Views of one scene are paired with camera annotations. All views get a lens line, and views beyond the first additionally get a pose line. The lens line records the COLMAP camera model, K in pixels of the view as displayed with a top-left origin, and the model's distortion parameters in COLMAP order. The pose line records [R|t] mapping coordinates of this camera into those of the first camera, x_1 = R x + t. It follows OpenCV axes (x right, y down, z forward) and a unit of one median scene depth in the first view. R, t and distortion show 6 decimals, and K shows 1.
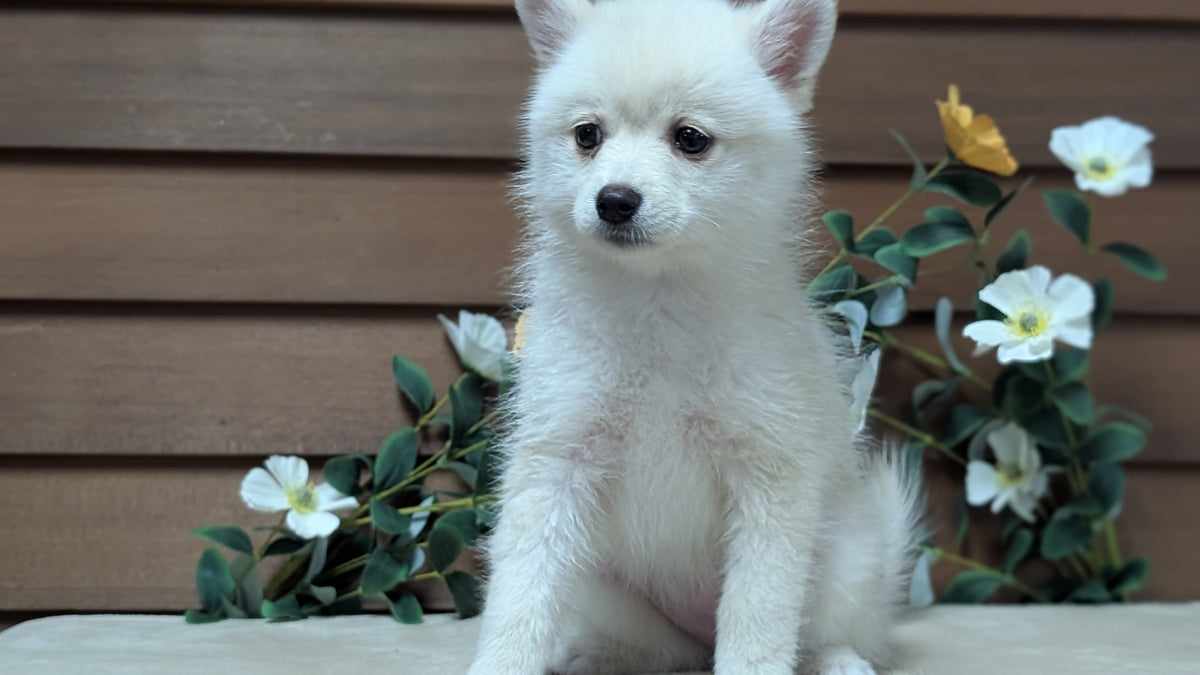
lens RADIAL K [[1732.2, 0, 612.8], [0, 1732.2, 333.9], [0, 0, 1]] dist [-0.026635, 0.000000]
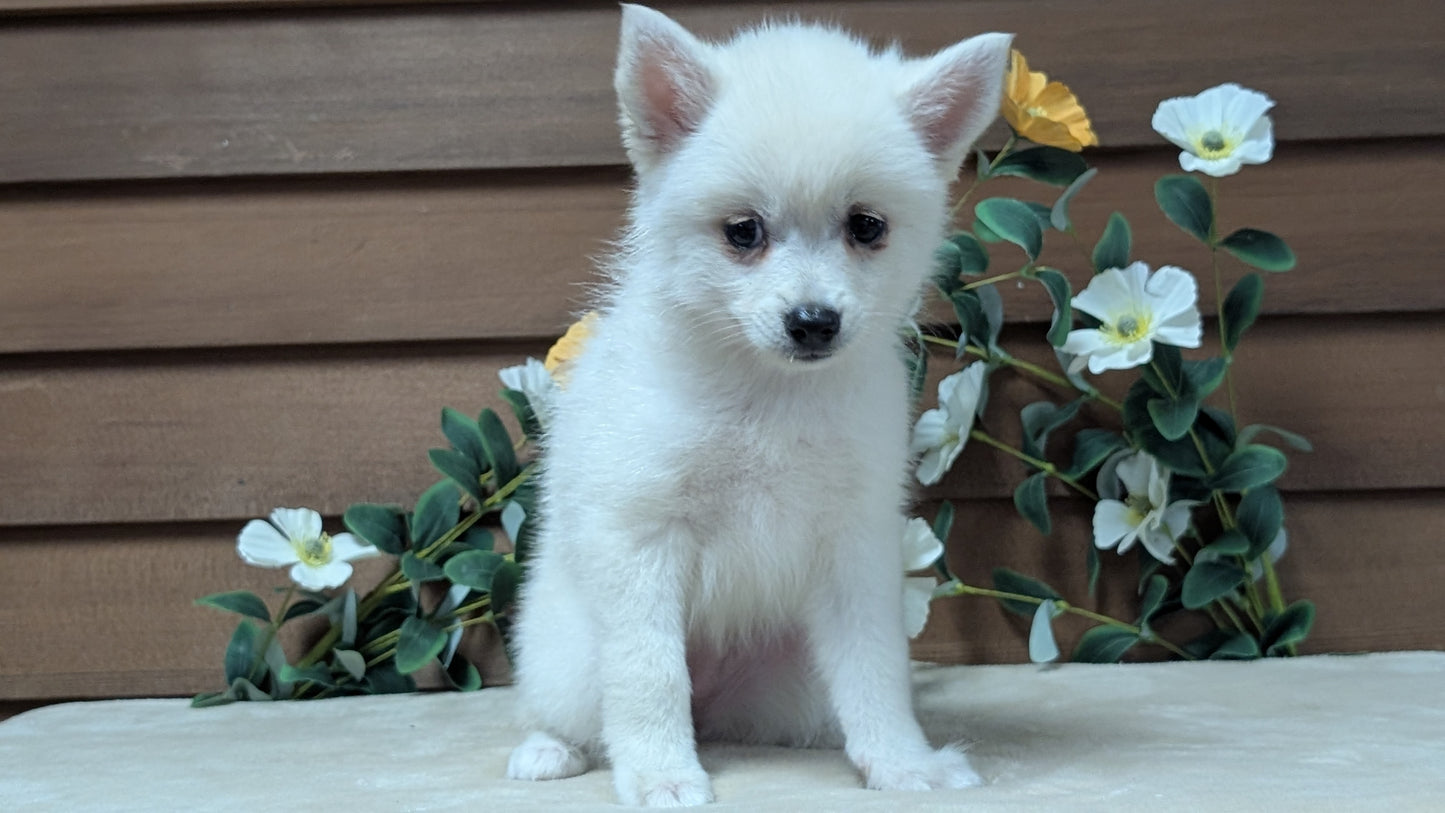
lens RADIAL K [[2085.9, 0, 731.0], [0, 2085.9, 416.6], [0, 0, 1]] dist [-0.026635, 0.000000]
pose [[0.993938, -0.039501, -0.102598, 0.136693], [0.040740, 0.999120, 0.010009, 0.017360], [0.102113, -0.014128, 0.994673, -0.035270]]
